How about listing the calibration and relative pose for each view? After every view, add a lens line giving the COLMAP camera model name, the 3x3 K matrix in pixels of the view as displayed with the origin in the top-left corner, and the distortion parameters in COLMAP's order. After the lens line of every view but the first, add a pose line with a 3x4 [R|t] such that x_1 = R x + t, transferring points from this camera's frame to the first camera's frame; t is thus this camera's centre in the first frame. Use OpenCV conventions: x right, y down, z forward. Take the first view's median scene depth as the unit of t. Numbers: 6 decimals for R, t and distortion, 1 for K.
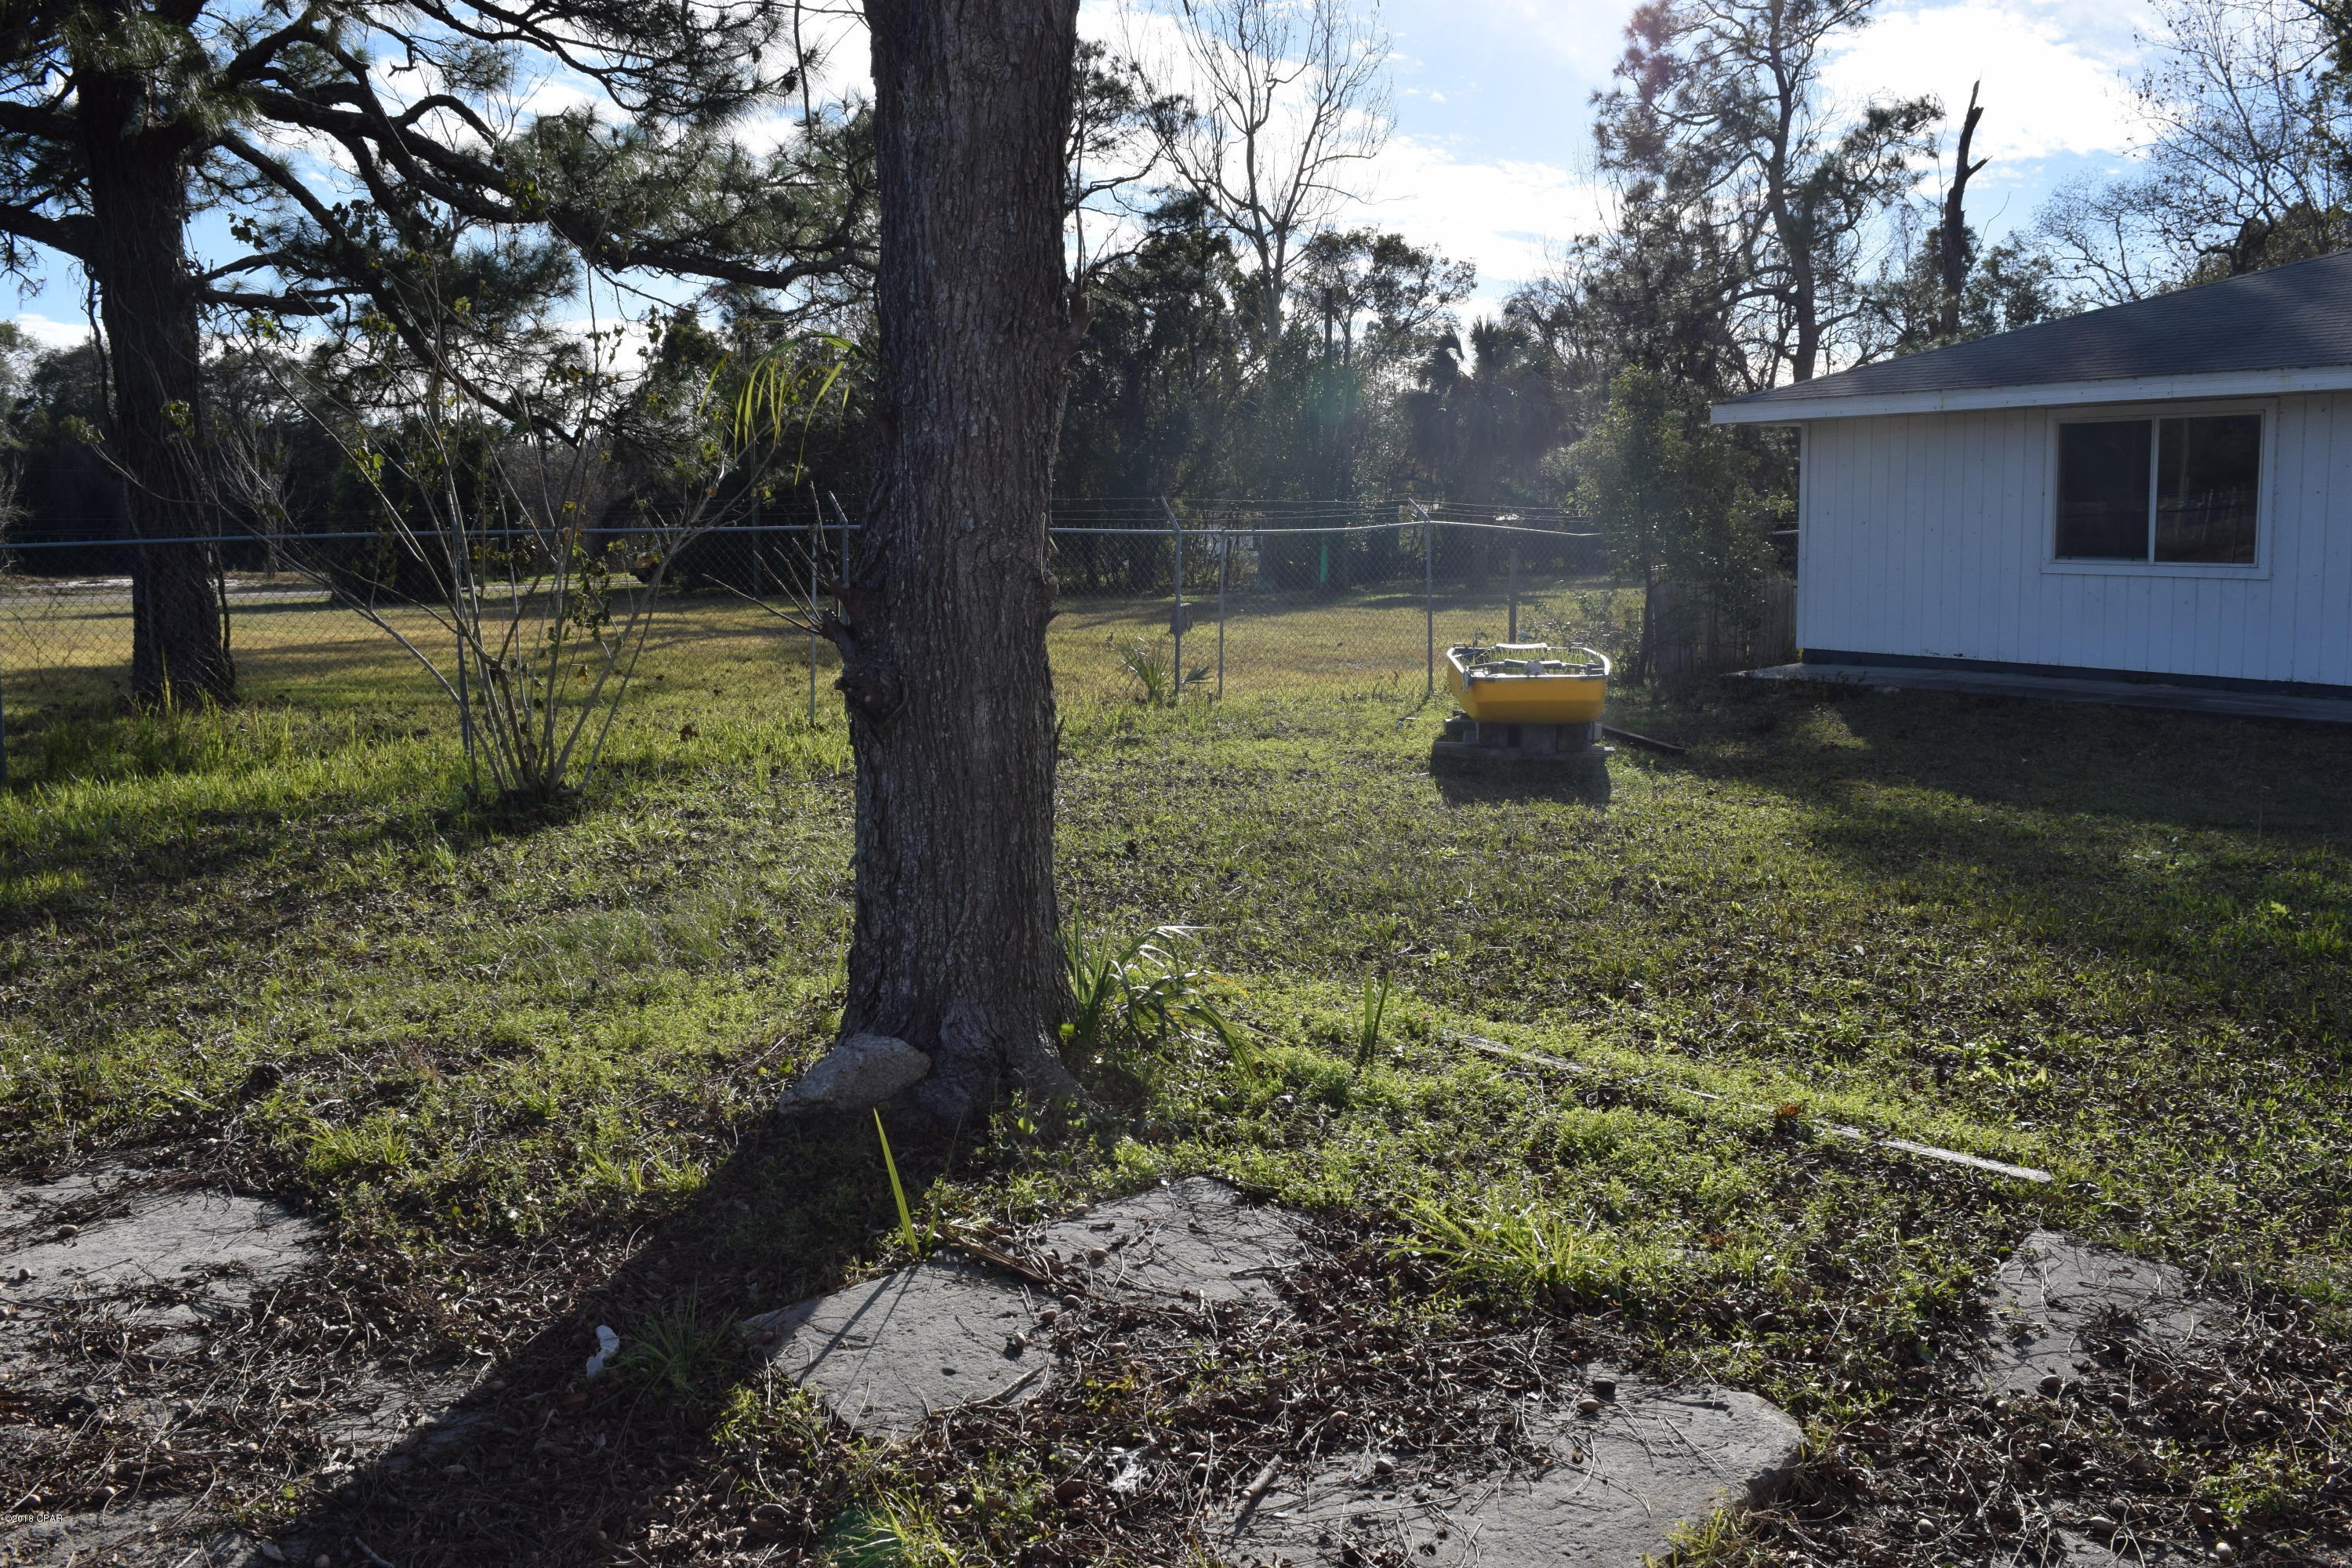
lens RADIAL K [[1847.0, 0, 1188.1], [0, 1847.0, 777.7], [0, 0, 1]] dist [-0.100978, 0.029633]
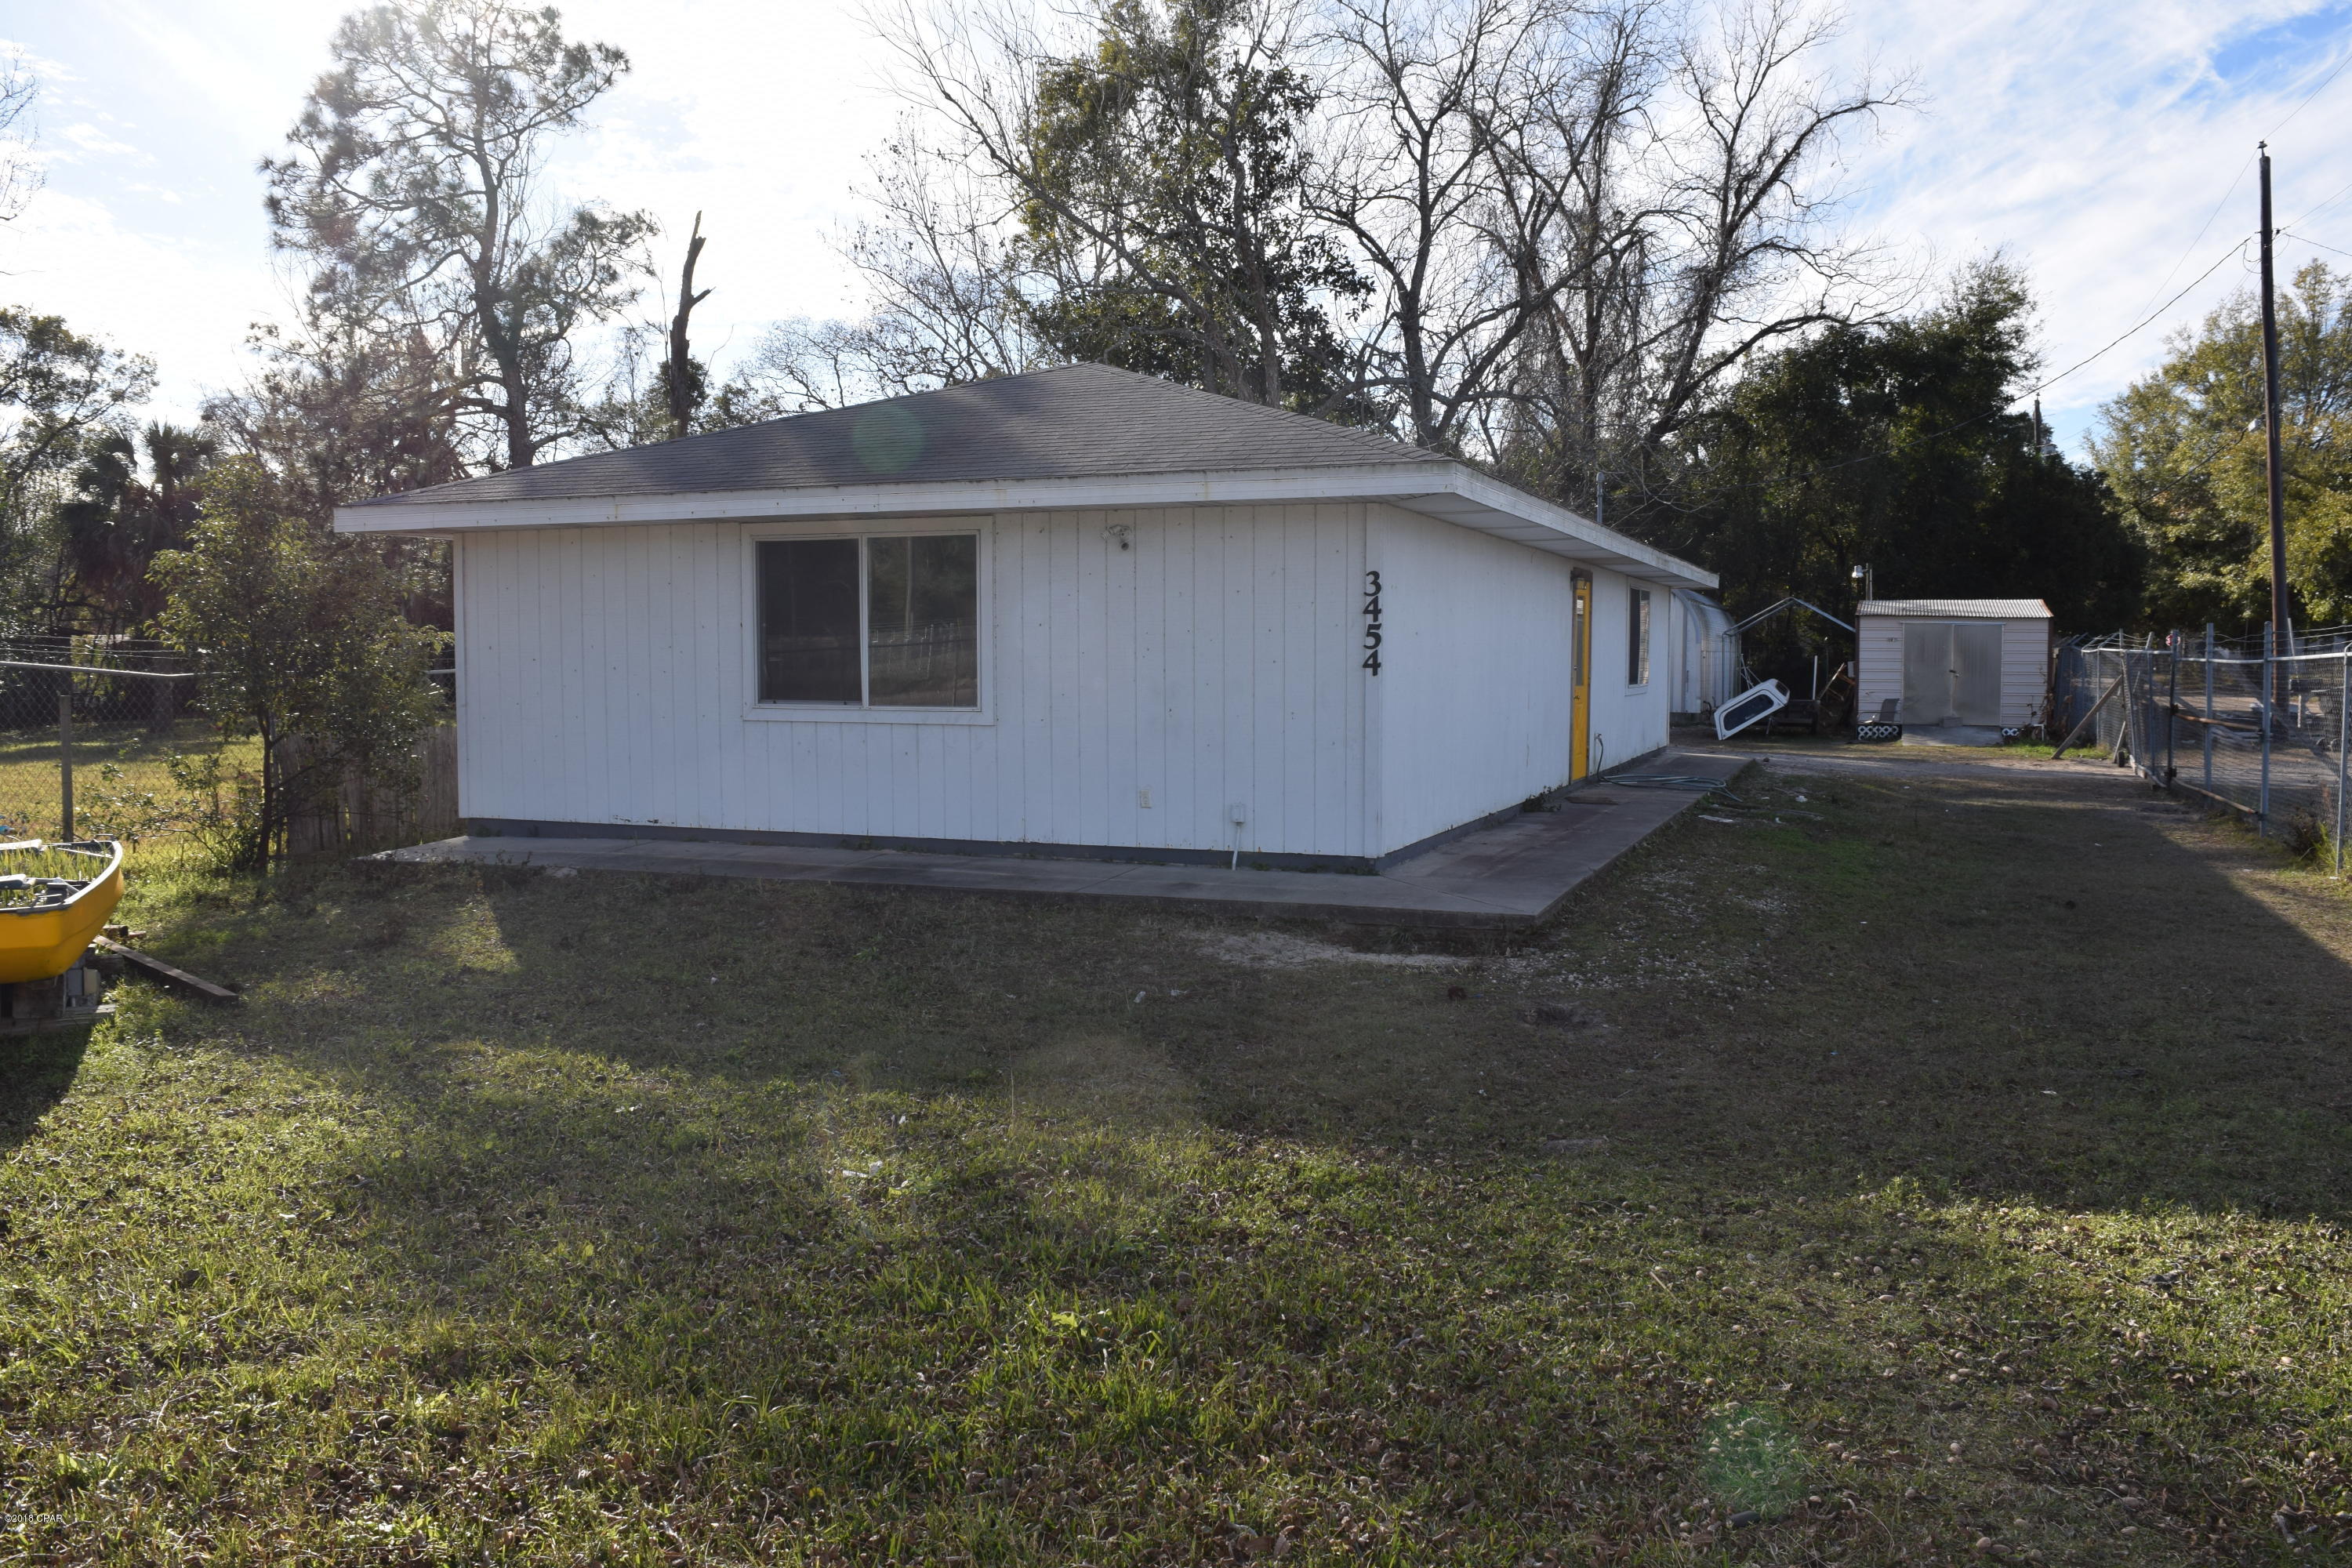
lens RADIAL K [[1847.0, 0, 1188.1], [0, 1847.0, 777.7], [0, 0, 1]] dist [-0.100978, 0.029633]
pose [[0.794888, -0.026092, 0.606195, 0.050156], [0.069879, 0.996364, -0.048744, -0.012929], [-0.602719, 0.081106, 0.793821, 0.085608]]
